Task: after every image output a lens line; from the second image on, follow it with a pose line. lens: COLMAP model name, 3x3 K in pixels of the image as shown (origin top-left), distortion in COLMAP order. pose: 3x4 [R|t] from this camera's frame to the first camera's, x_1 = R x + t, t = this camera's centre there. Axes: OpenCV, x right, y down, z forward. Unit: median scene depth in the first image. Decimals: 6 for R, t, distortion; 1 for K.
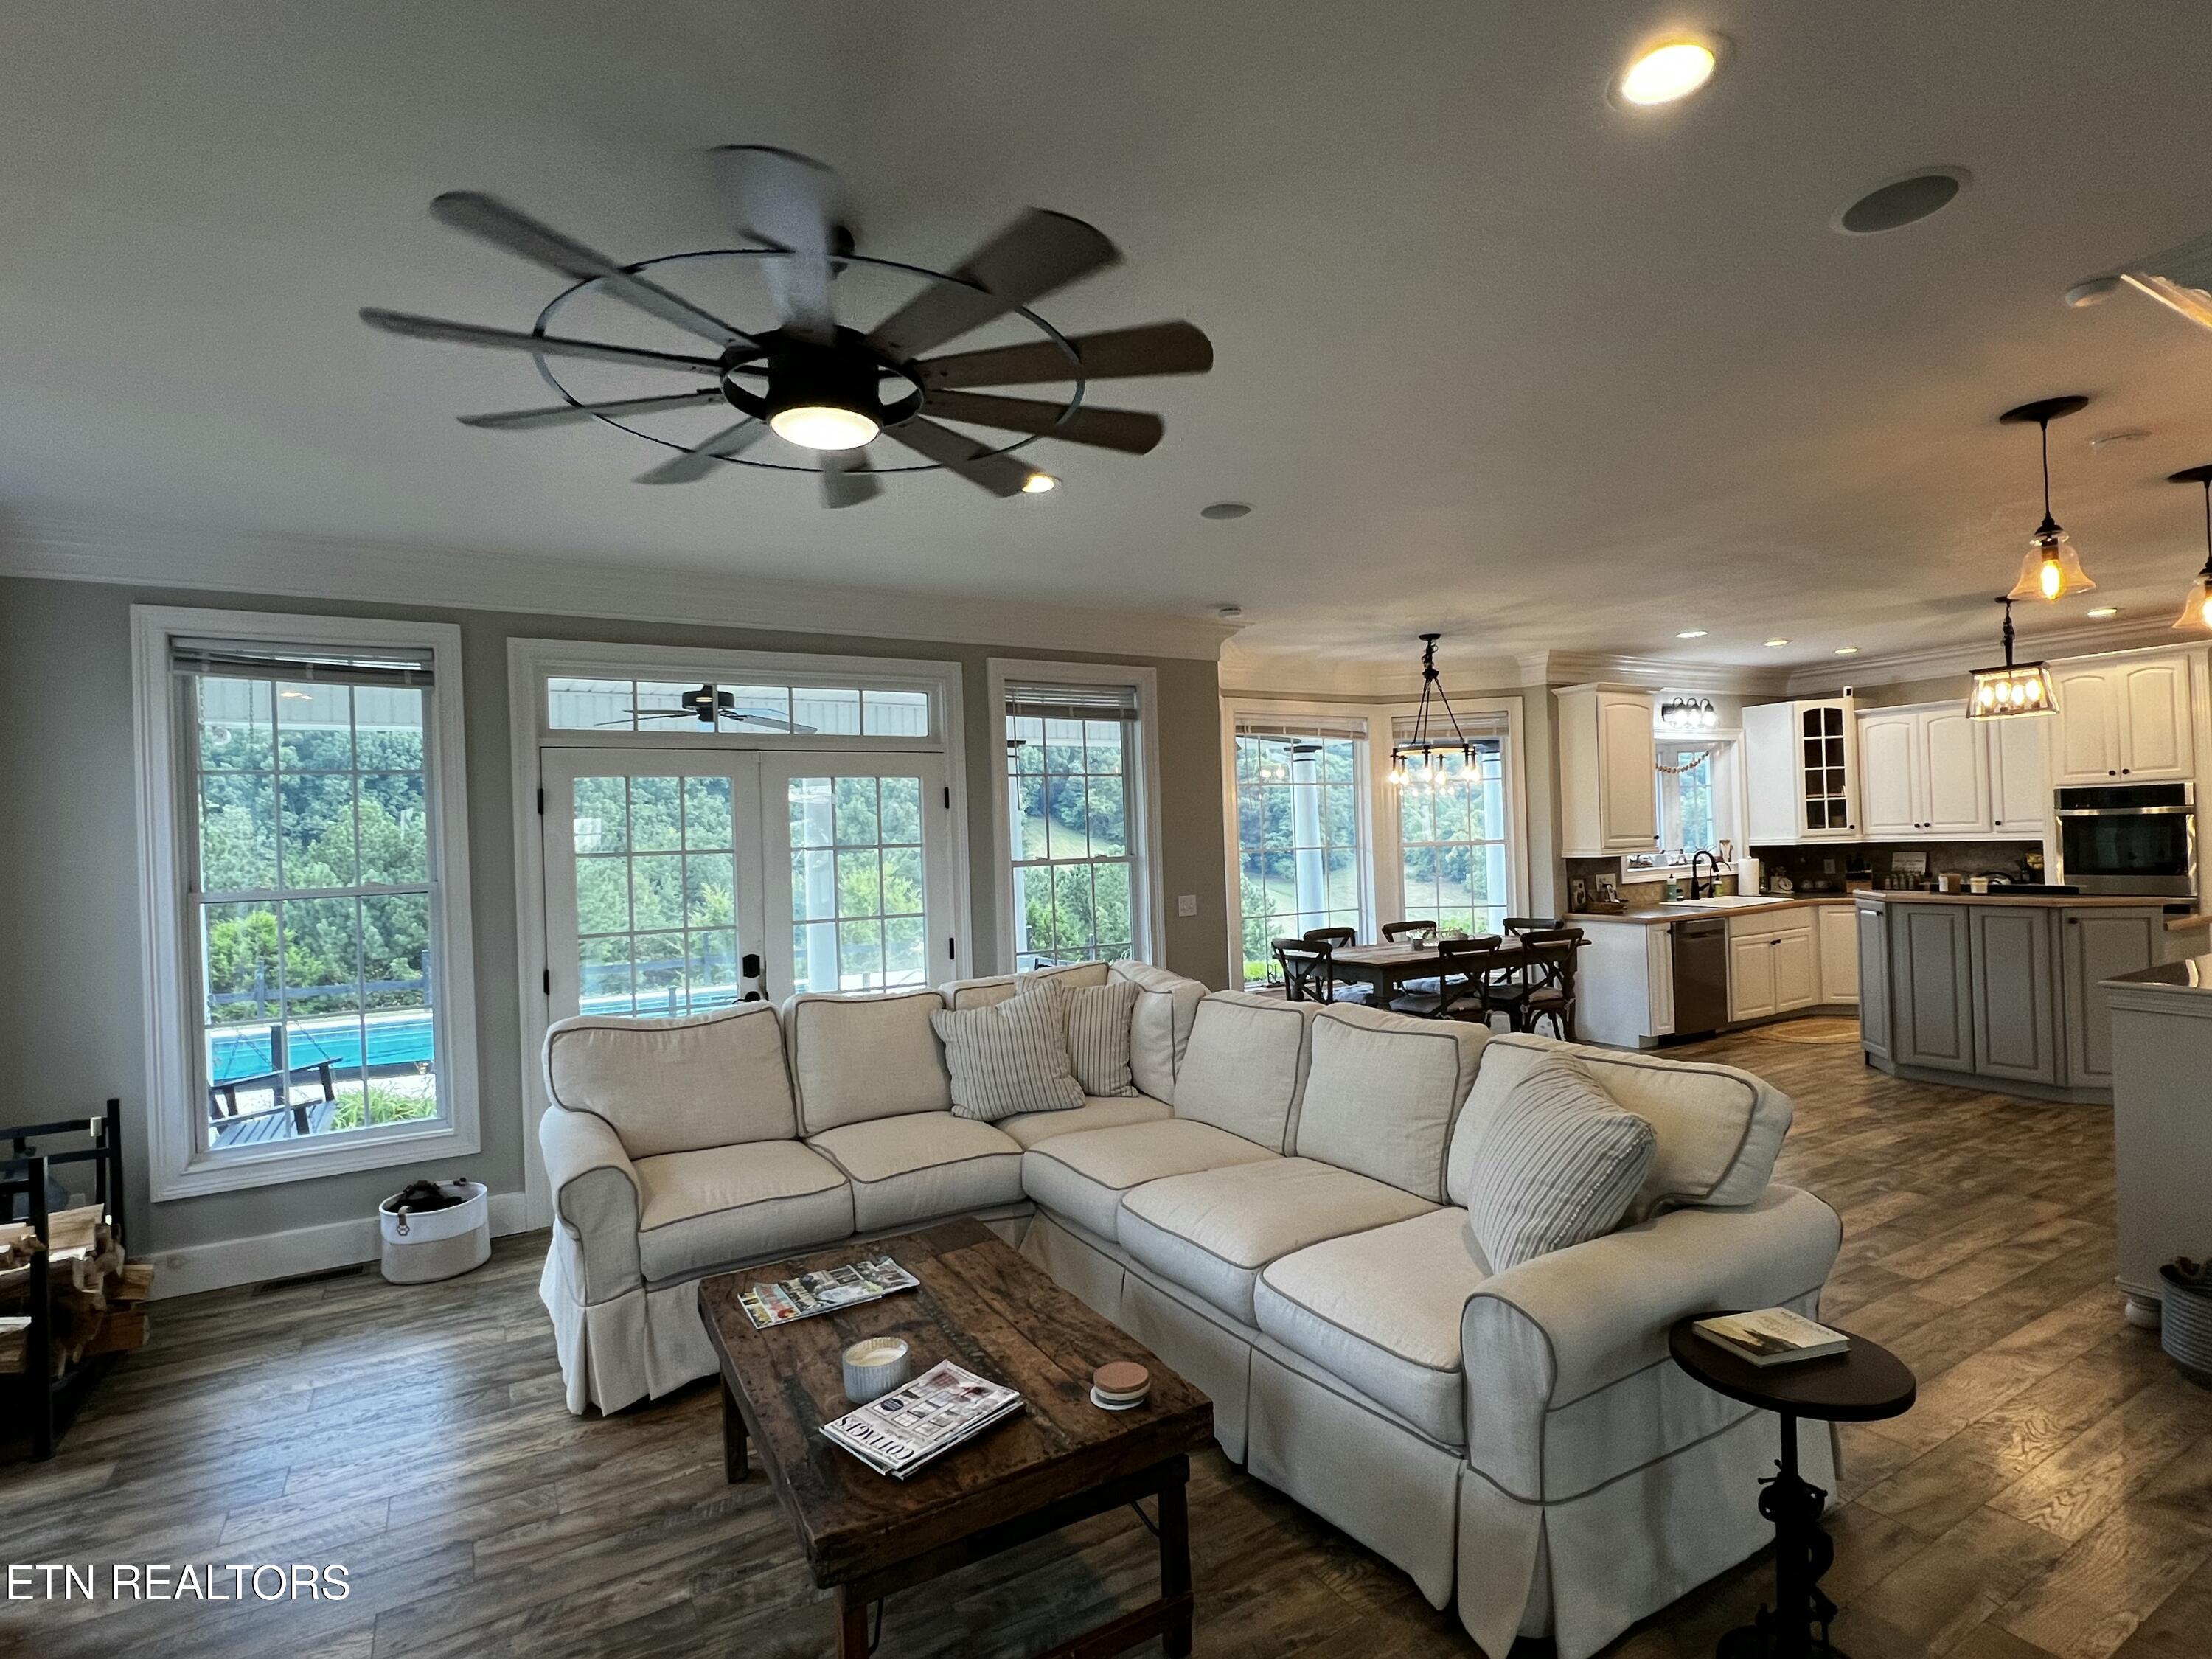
lens RADIAL K [[1111.0, 0, 1106.0], [0, 1111.0, 829.5], [0, 0, 1]] dist [-0.001177, -0.000094]
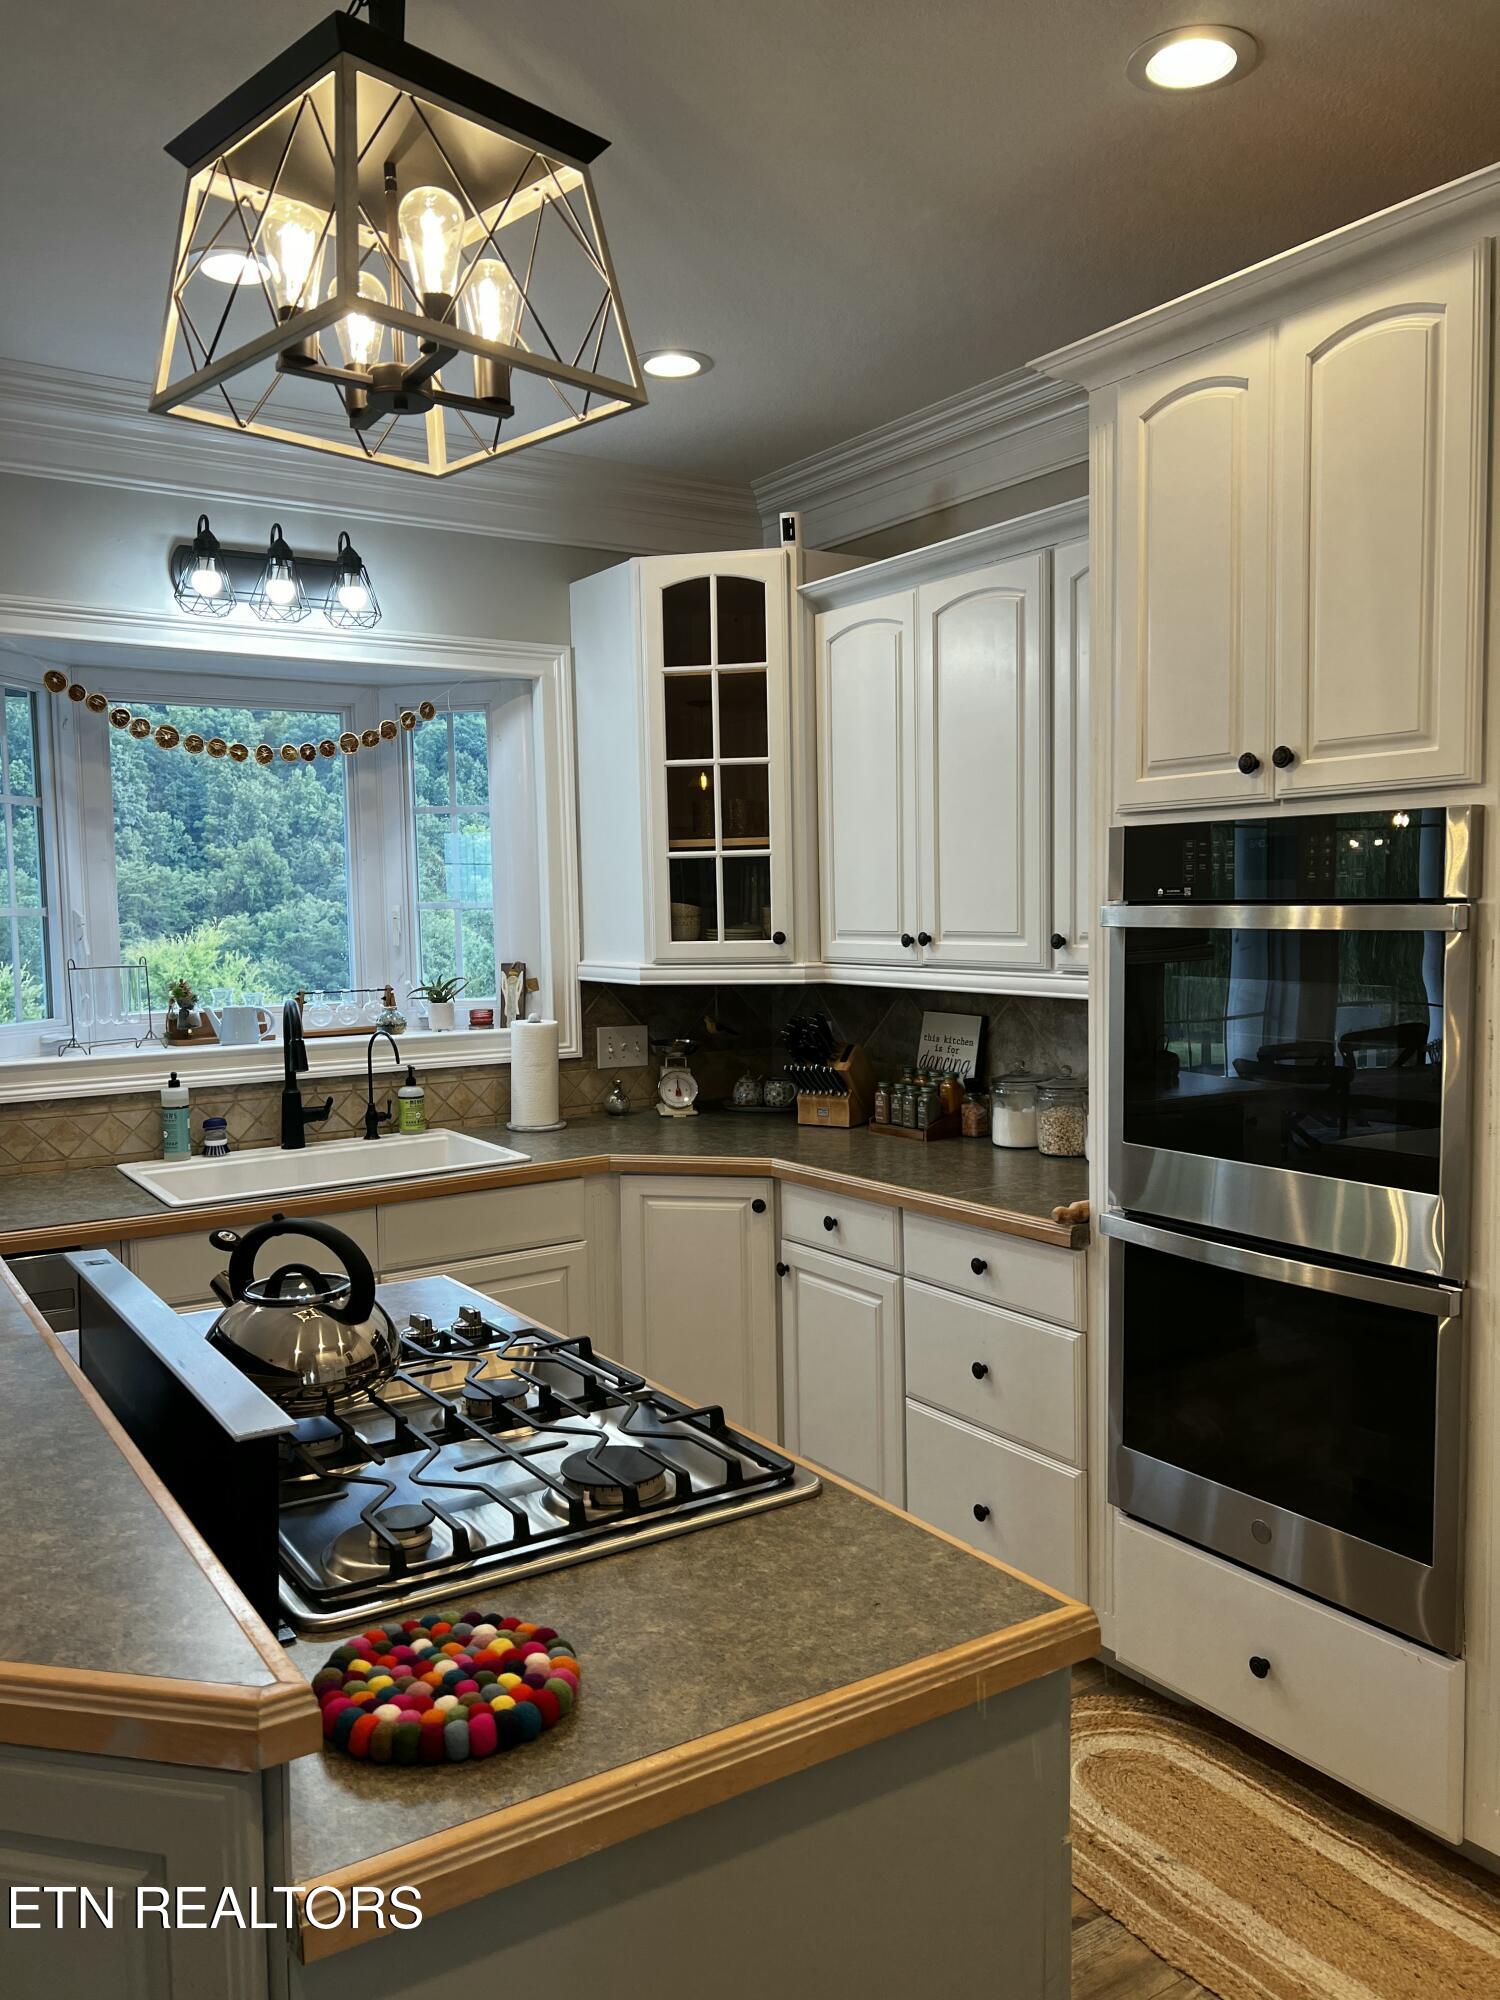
lens RADIAL K [[1517.2, 0, 741.5], [0, 1517.2, 1008.3], [0, 0, 1]] dist [0.035043, -0.004379]
pose [[0.998853, 0.016595, 0.044904, 0.637081], [-0.020128, 0.996640, 0.079397, -0.017108], [-0.043435, -0.080210, 0.995831, 0.536234]]
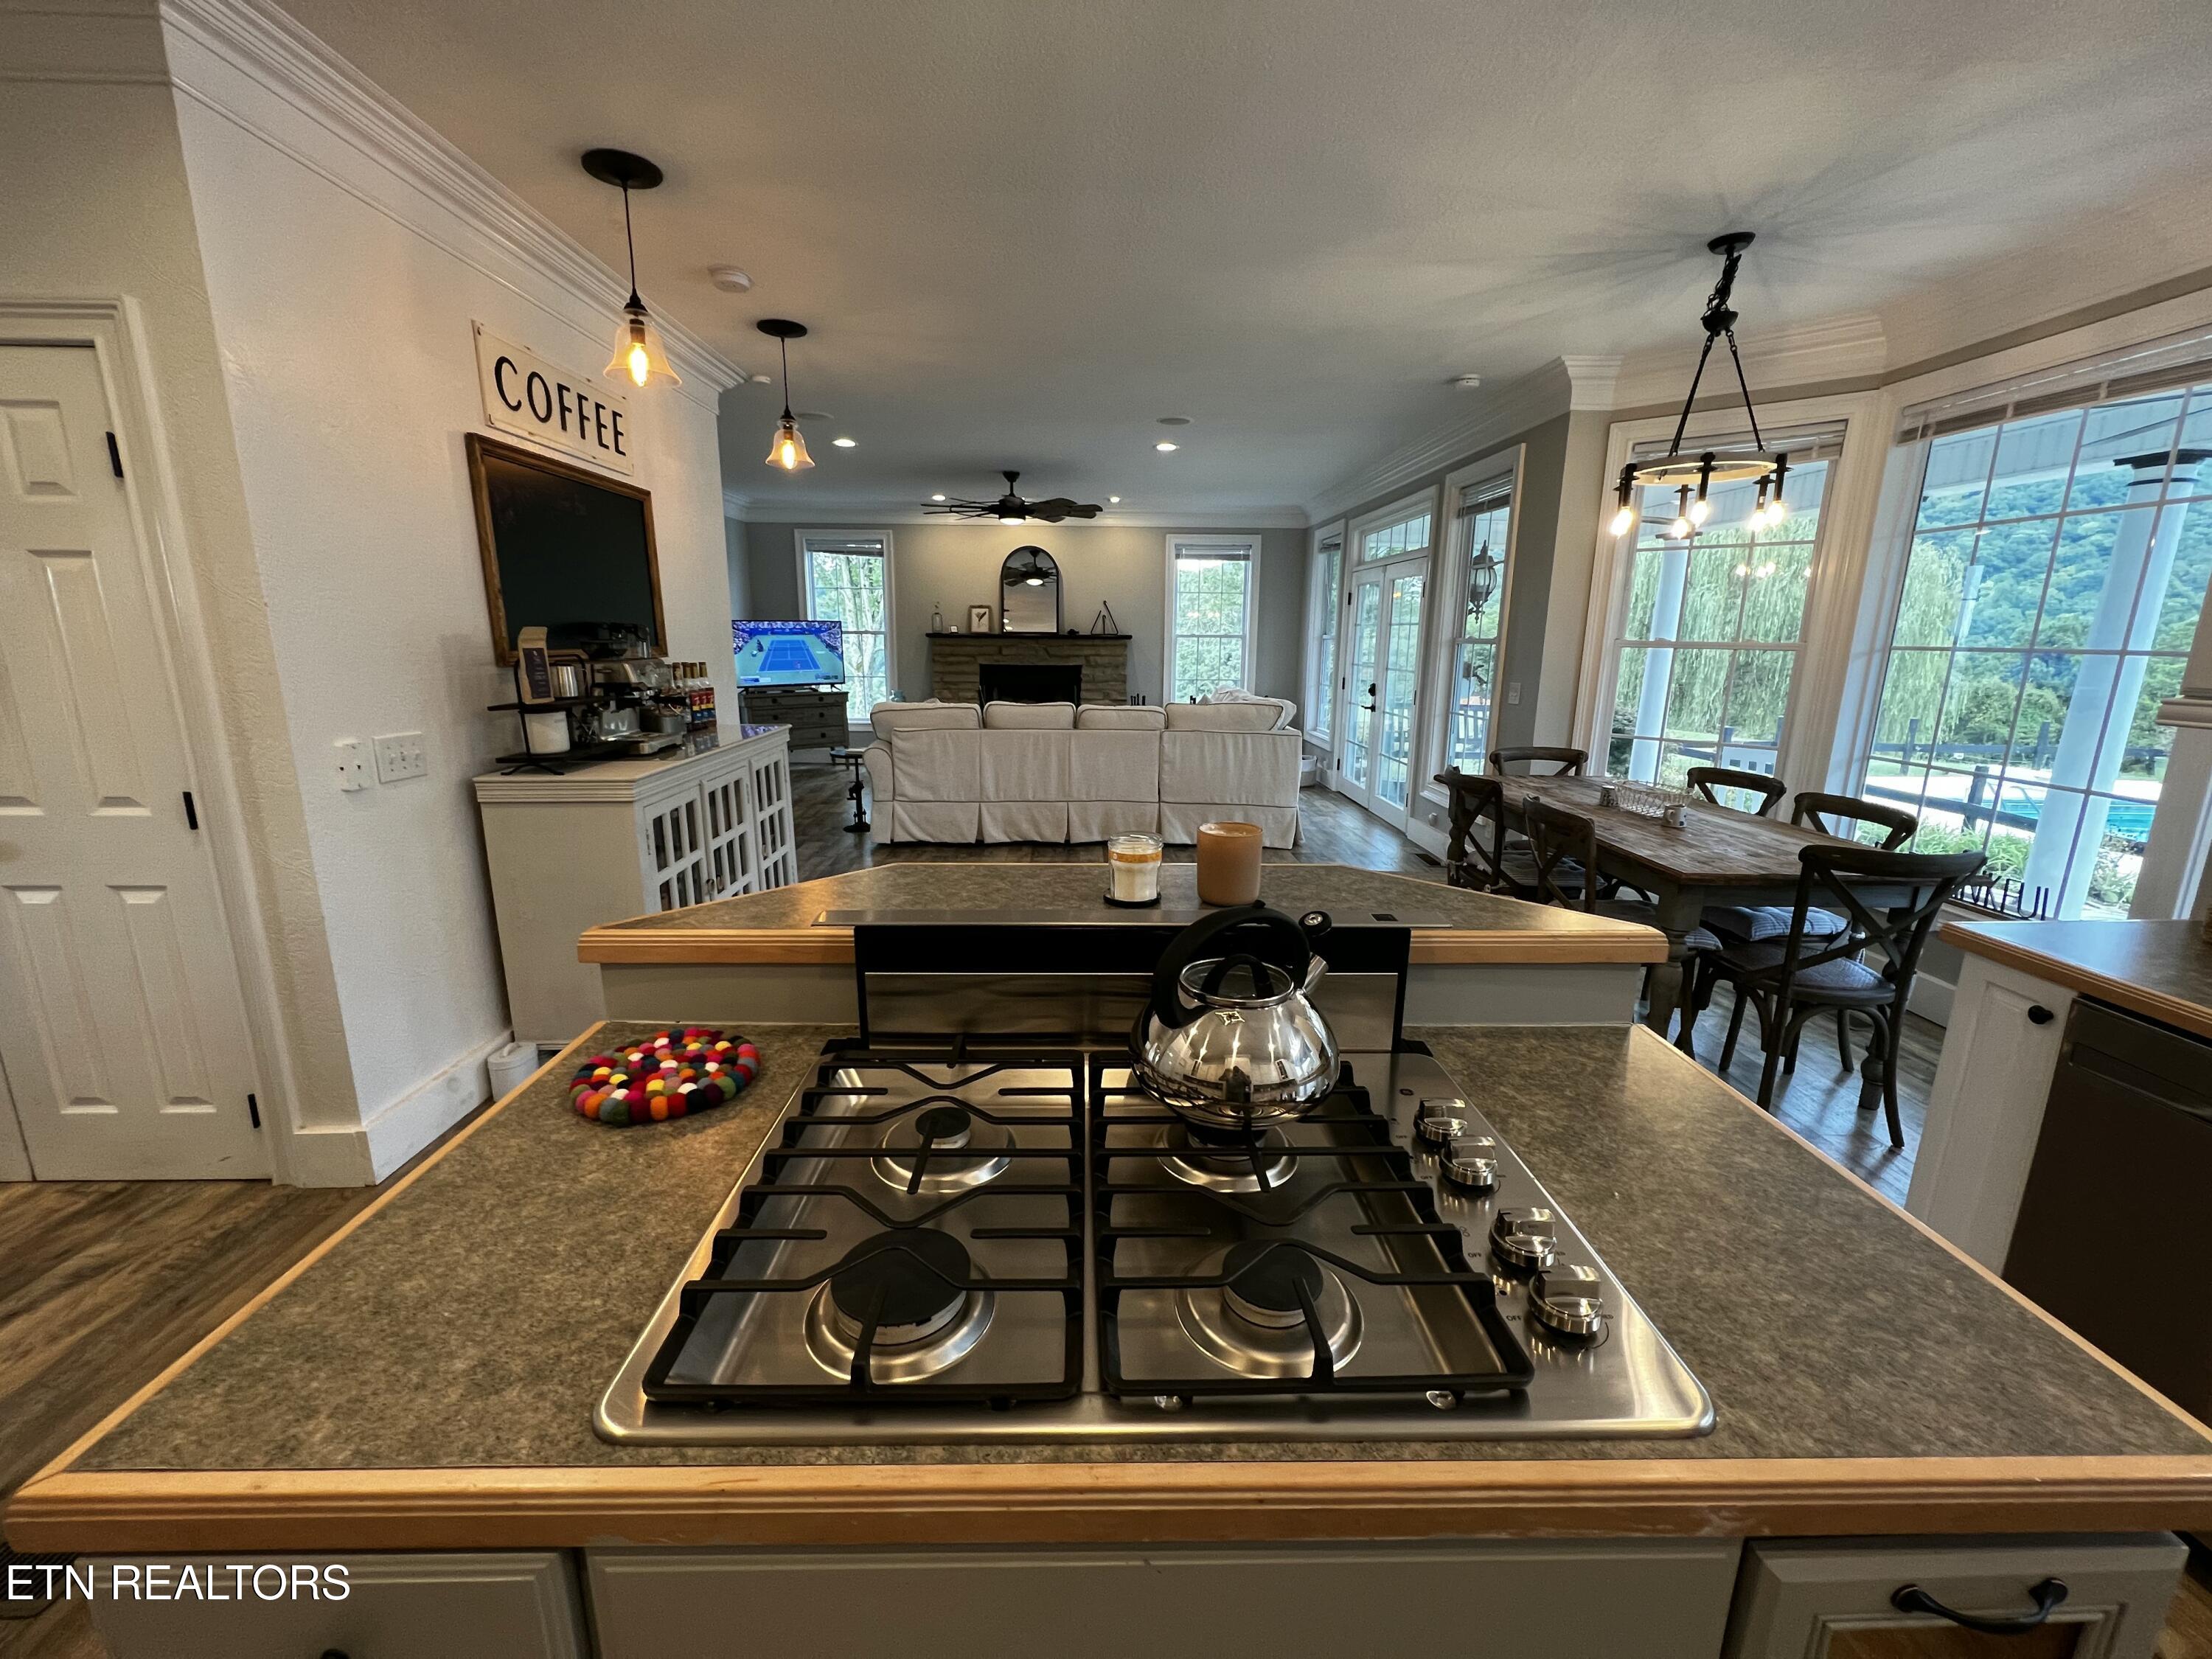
lens RADIAL K [[886.1, 0, 1106.0], [0, 886.1, 829.5], [0, 0, 1]] dist [0.002398, 0.000170]
pose [[-0.490643, 0.222150, -0.842567, 0.683845], [0.016683, 0.969173, 0.245816, -0.008428], [0.871201, 0.106551, -0.479224, 0.772371]]
